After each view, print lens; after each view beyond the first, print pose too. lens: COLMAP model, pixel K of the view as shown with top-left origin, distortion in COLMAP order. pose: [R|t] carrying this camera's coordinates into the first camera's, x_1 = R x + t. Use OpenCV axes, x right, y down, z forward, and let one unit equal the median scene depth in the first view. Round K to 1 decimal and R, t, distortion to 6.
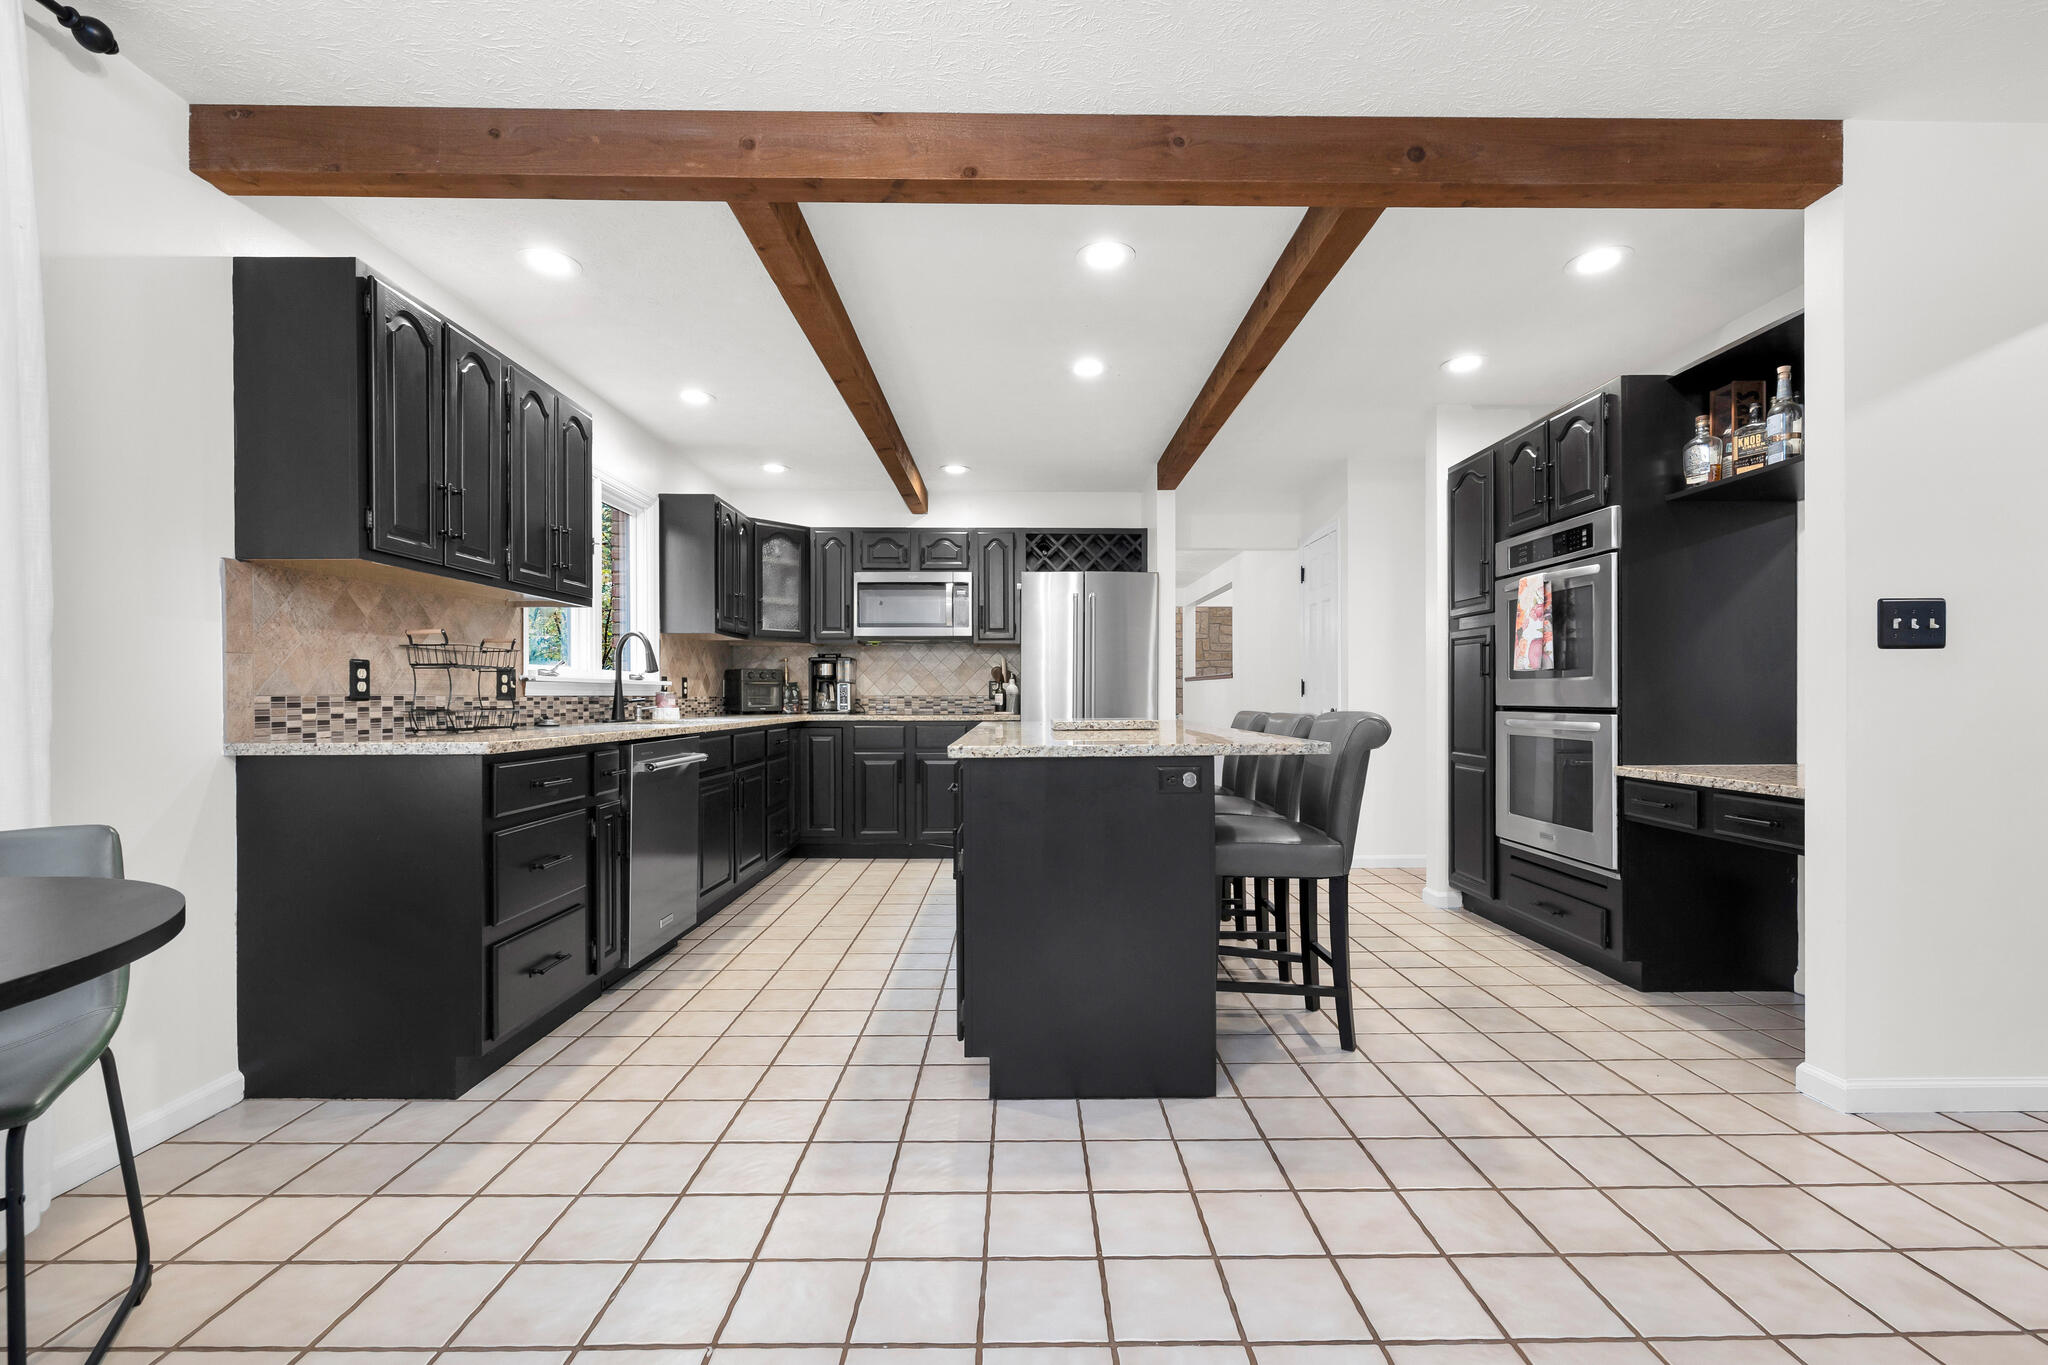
lens RADIAL K [[872.7, 0, 1023.3], [0, 872.7, 697.6], [0, 0, 1]] dist [-0.001511, 0.000588]
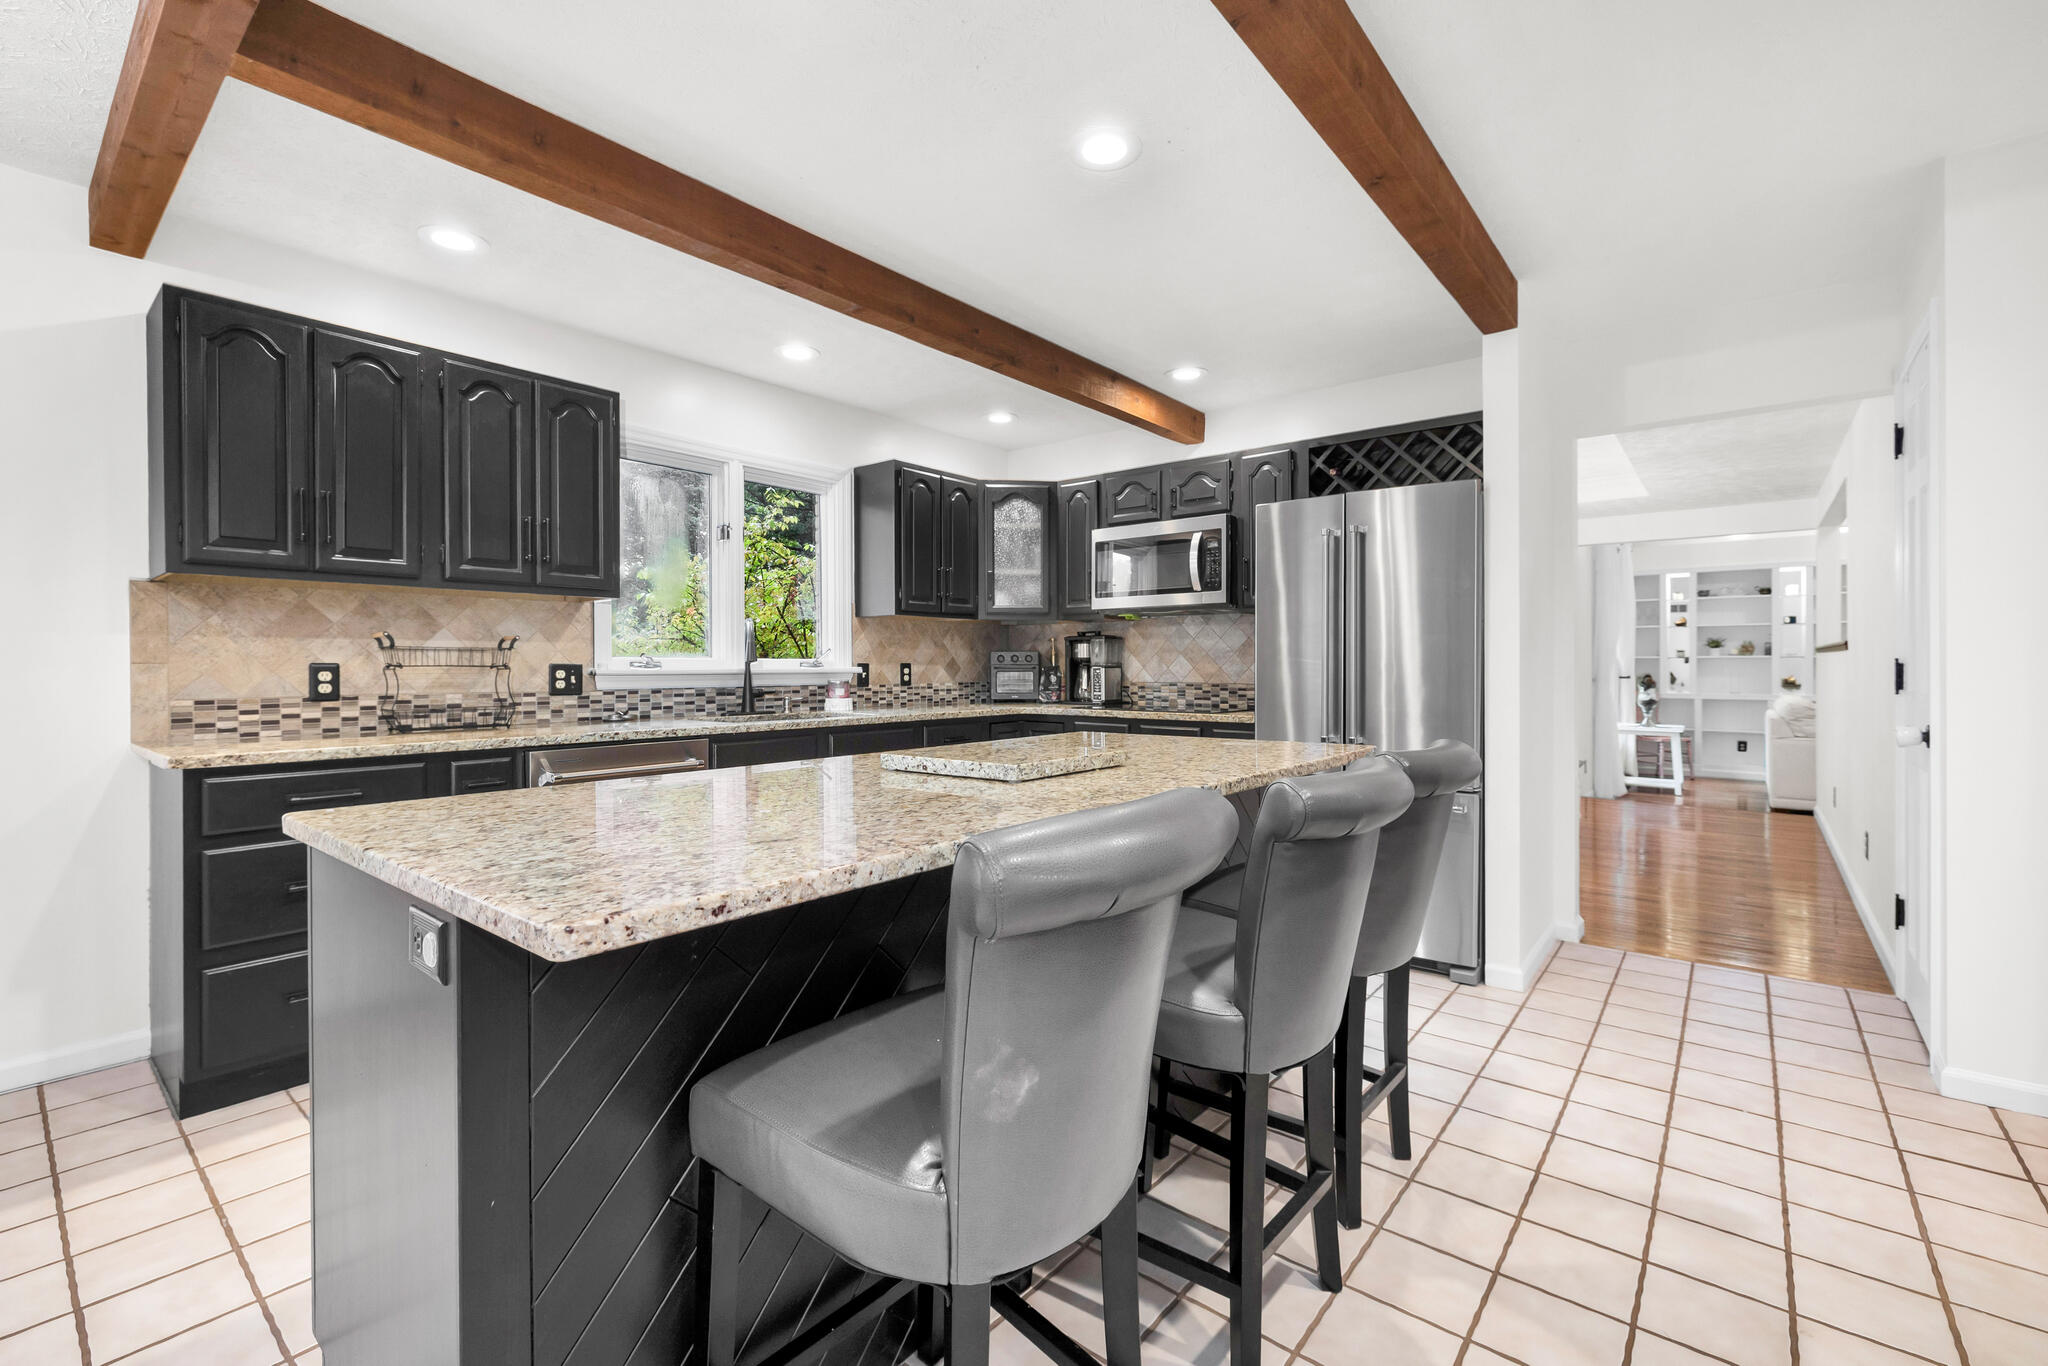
lens RADIAL K [[872.7, 0, 1004.5], [0, 872.7, 670.2], [0, 0, 1]] dist [-0.001511, 0.000588]
pose [[0.764699, 0.002113, -0.644384, 0.501154], [0.000809, 0.999991, 0.004239, -0.033806], [0.644387, -0.003763, 0.764690, 0.624427]]
